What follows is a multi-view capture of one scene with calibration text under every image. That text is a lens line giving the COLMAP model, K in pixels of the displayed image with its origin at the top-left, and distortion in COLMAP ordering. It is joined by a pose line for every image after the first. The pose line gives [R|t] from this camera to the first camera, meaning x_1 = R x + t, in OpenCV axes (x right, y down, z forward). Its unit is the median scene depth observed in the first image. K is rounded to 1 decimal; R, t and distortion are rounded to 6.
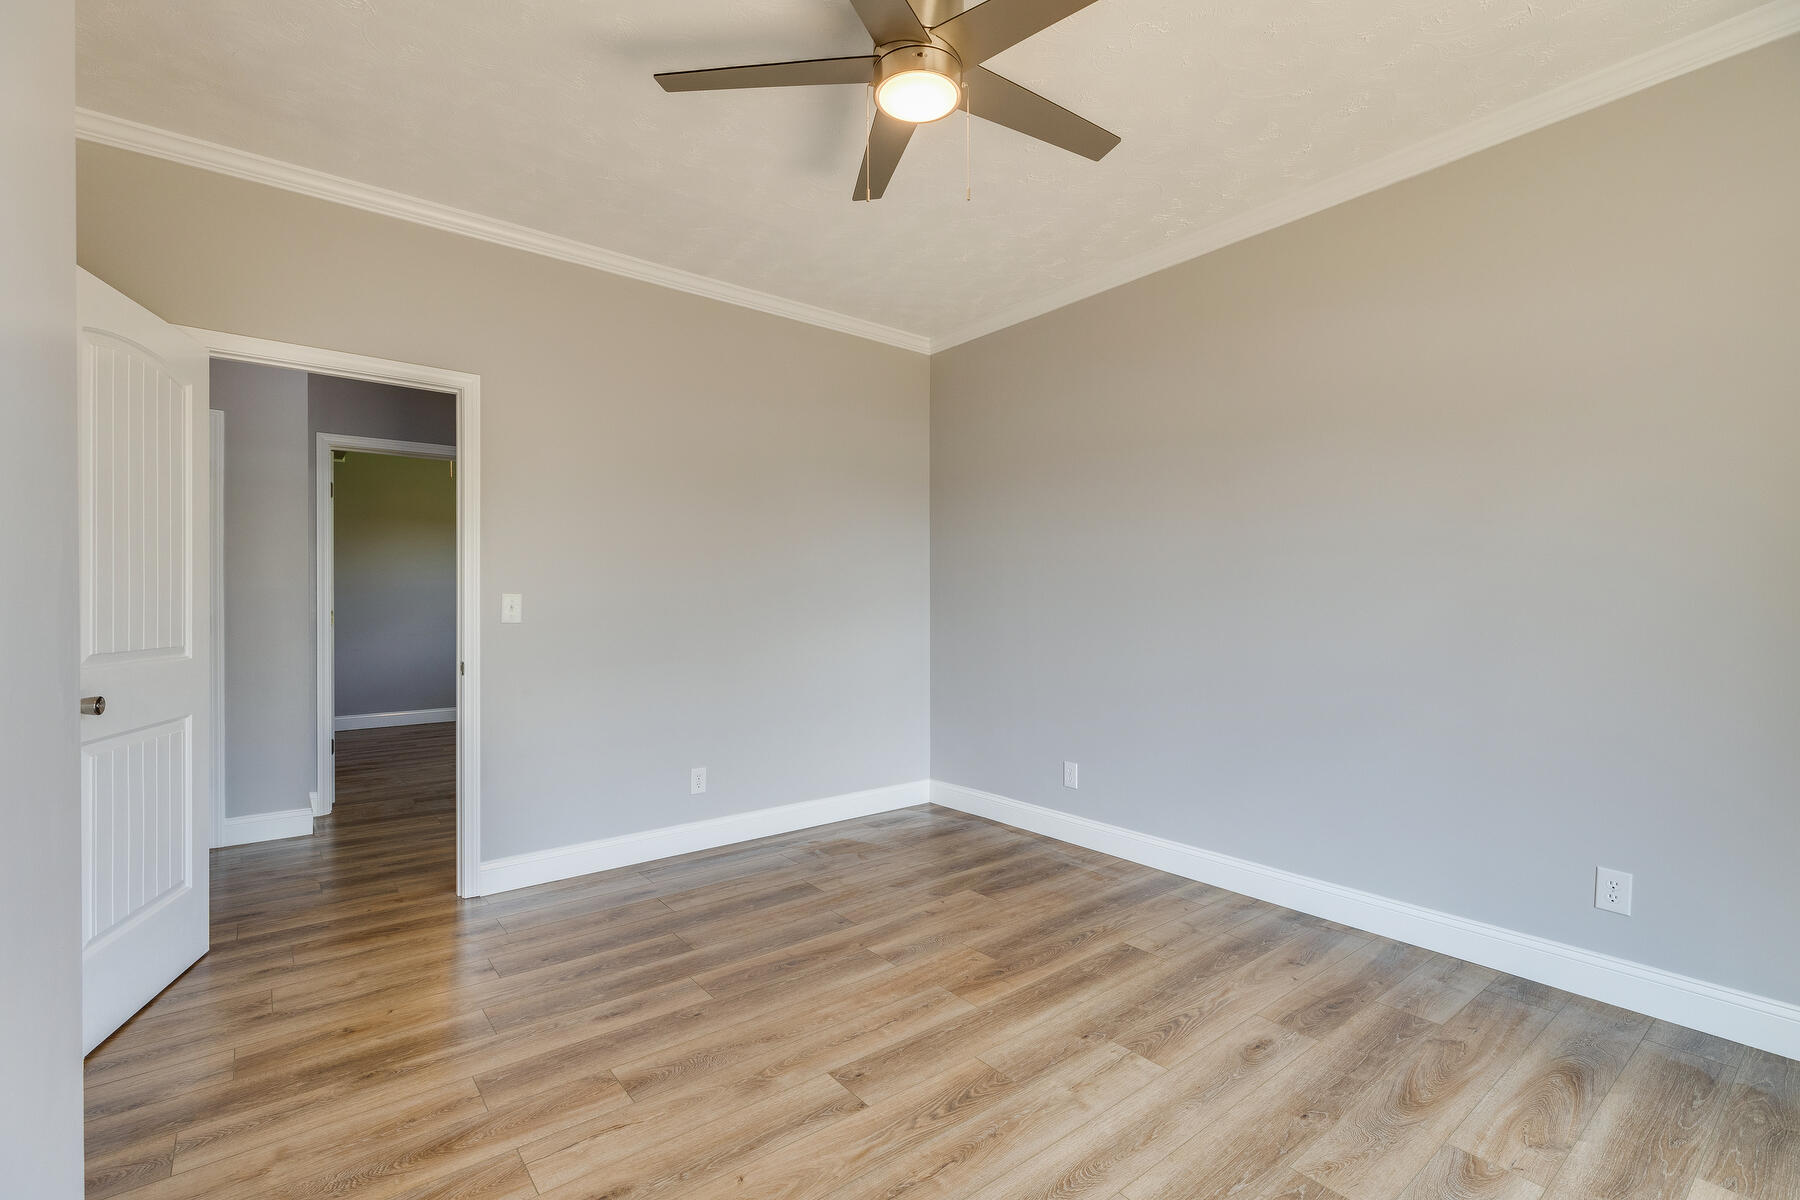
lens RADIAL K [[815.0, 0, 899.3], [0, 815.0, 608.9], [0, 0, 1]] dist [0.003730, -0.000370]
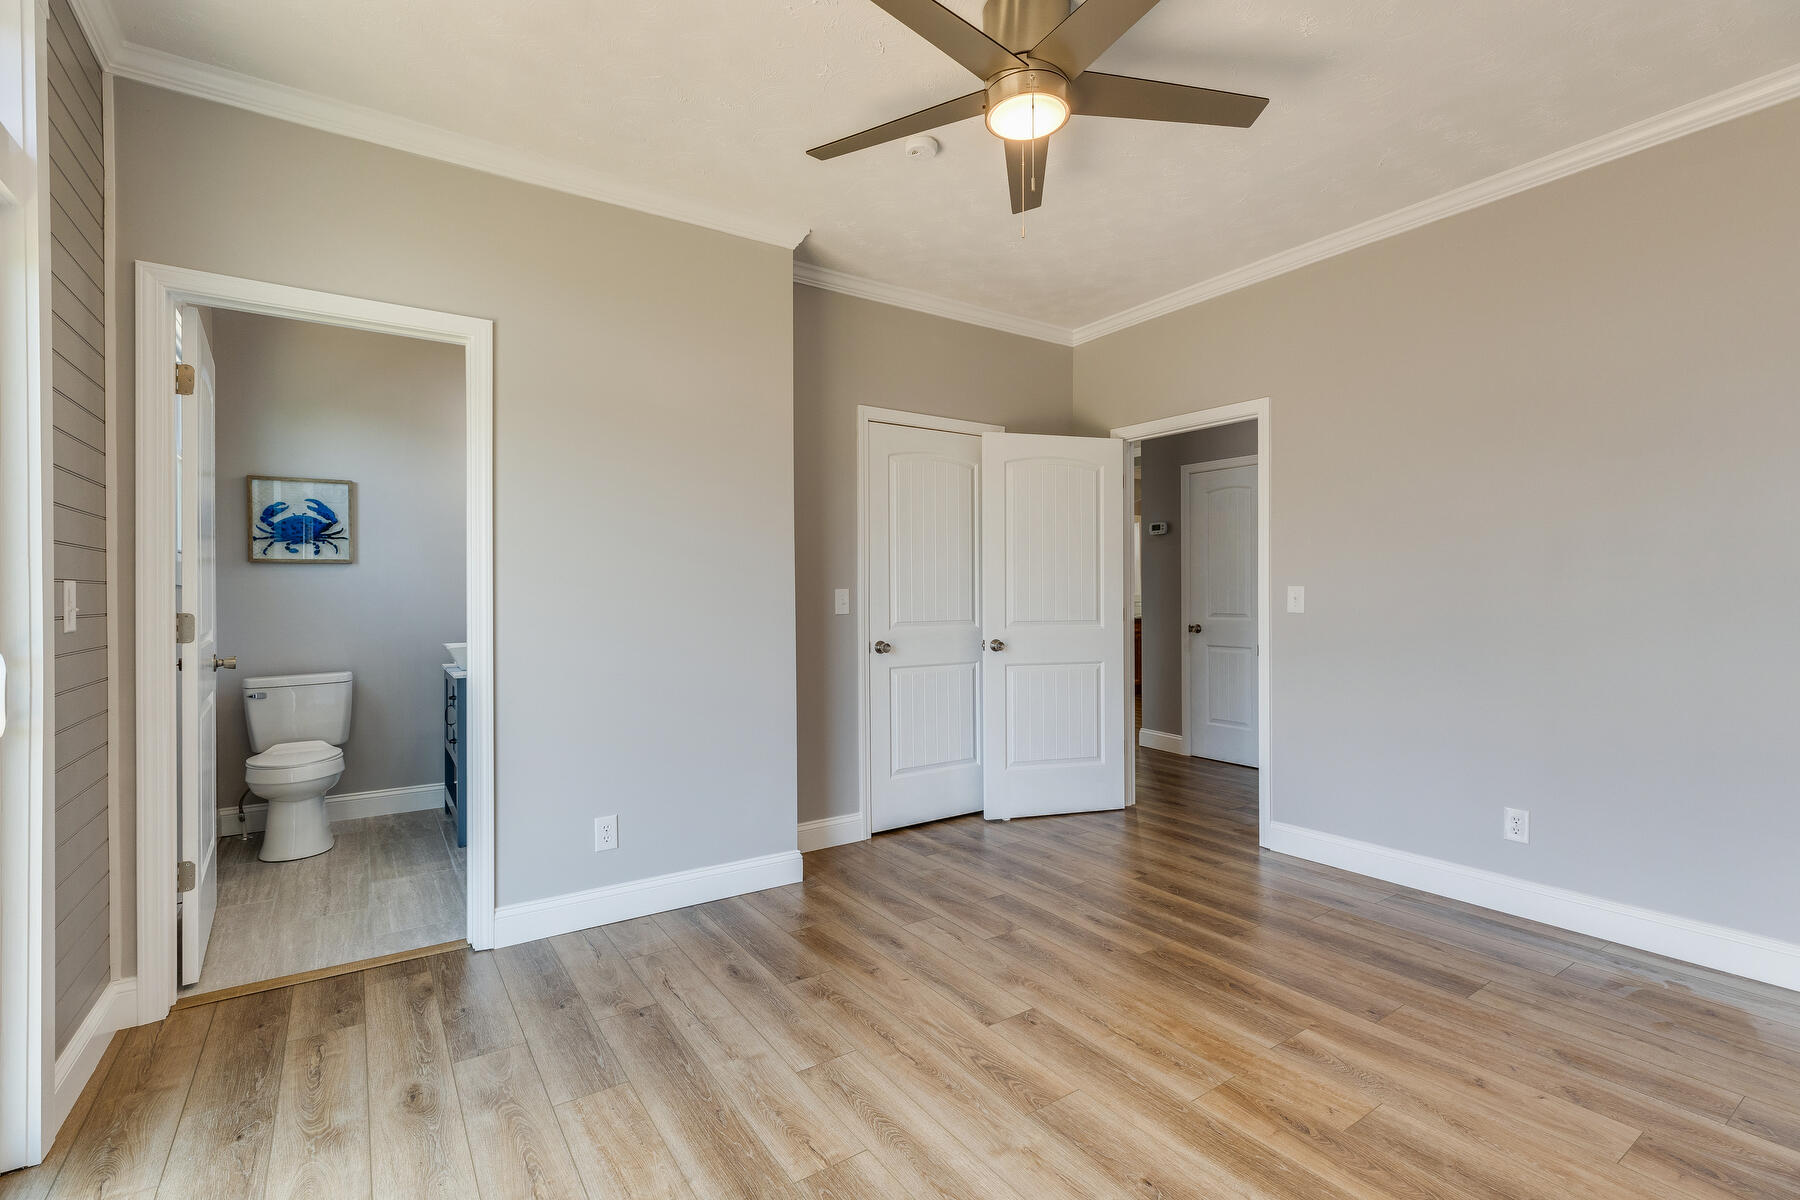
lens RADIAL K [[815.0, 0, 899.8], [0, 815.0, 593.2], [0, 0, 1]] dist [0.003730, -0.000370]
pose [[-0.078629, -0.000804, -0.996904, 0.766062], [-0.001709, 0.999998, -0.000672, -0.009046], [0.996902, 0.001651, -0.078630, 0.646282]]
